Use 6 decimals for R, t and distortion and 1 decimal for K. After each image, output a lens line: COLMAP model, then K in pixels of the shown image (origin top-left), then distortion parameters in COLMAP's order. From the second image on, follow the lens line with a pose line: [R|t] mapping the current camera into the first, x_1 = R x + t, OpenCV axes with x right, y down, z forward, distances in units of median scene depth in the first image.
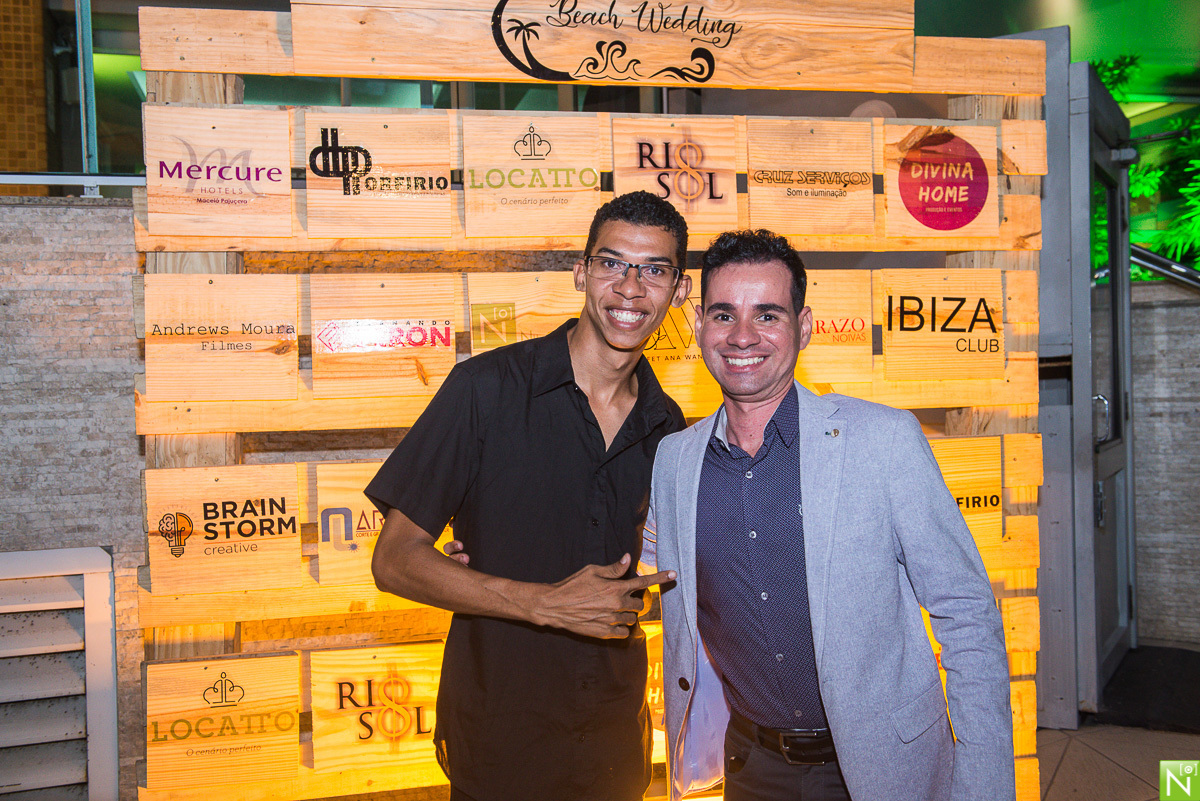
lens RADIAL K [[1159.9, 0, 600.0], [0, 1159.9, 400.5], [0, 0, 1]] dist [0.031927, 0.001649]
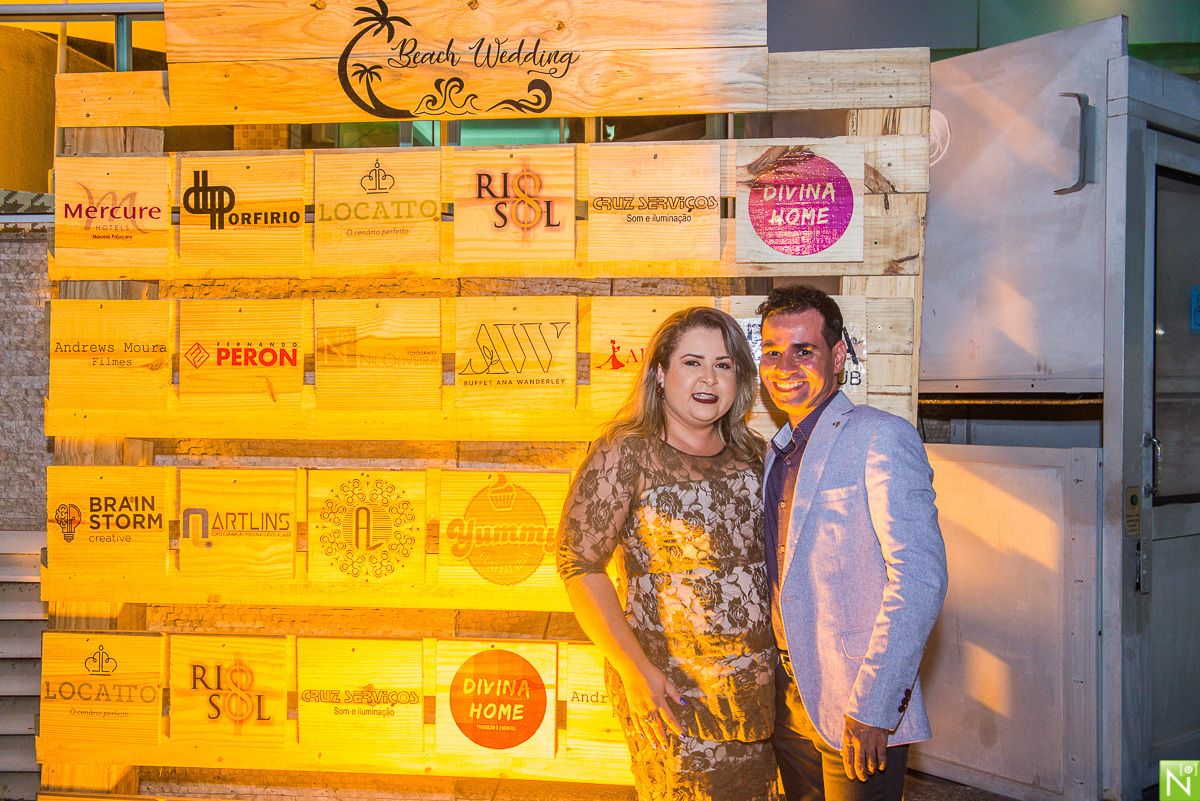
lens RADIAL K [[1193.8, 0, 600.0], [0, 1193.8, 400.5], [0, 0, 1]] dist [0.044475, -0.005092]
pose [[0.942948, 0.030660, -0.331527, 0.492251], [-0.035789, 0.999315, -0.009374, -0.013760], [0.331012, 0.020704, 0.943399, 0.033530]]
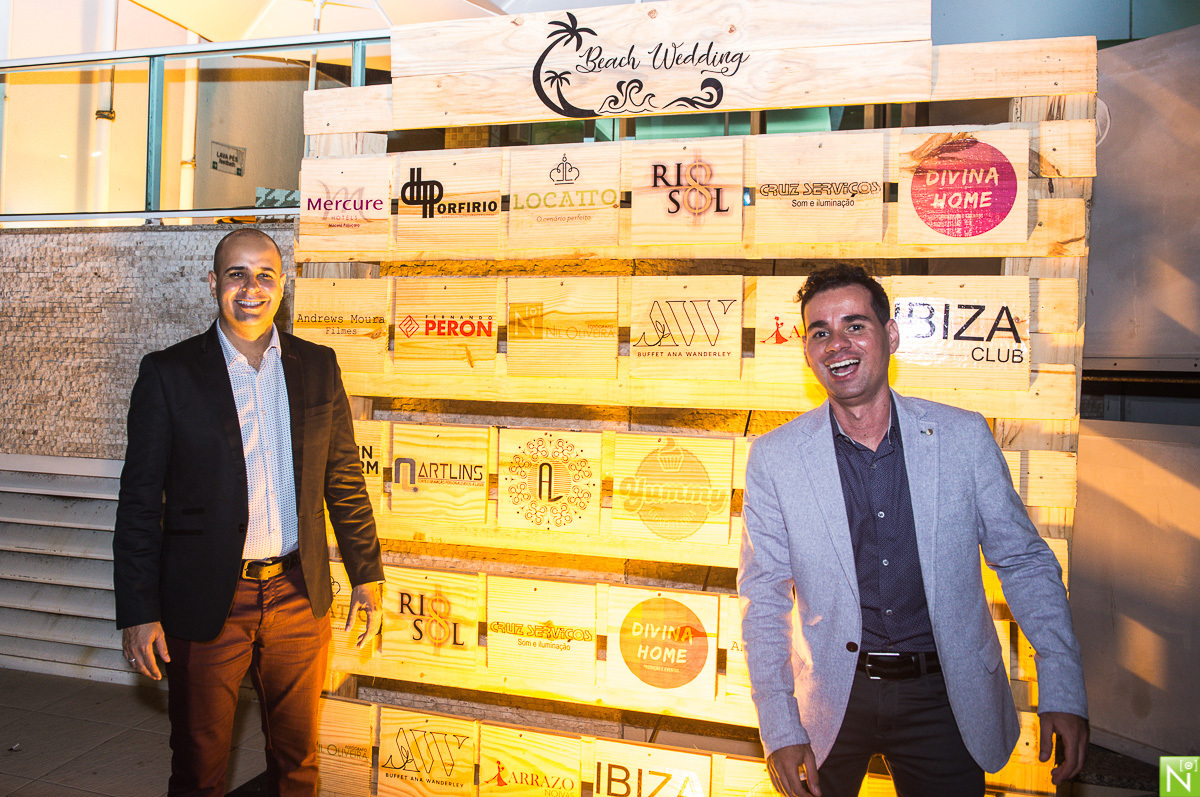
lens RADIAL K [[1048.5, 0, 534.5], [0, 1048.5, 351.7], [0, 0, 1]] dist [-0.019788, -0.009799]
pose [[0.853430, 0.041822, -0.519526, 0.473009], [-0.056482, 0.998326, -0.012417, -0.018760], [0.518137, 0.039941, 0.854364, 0.064865]]
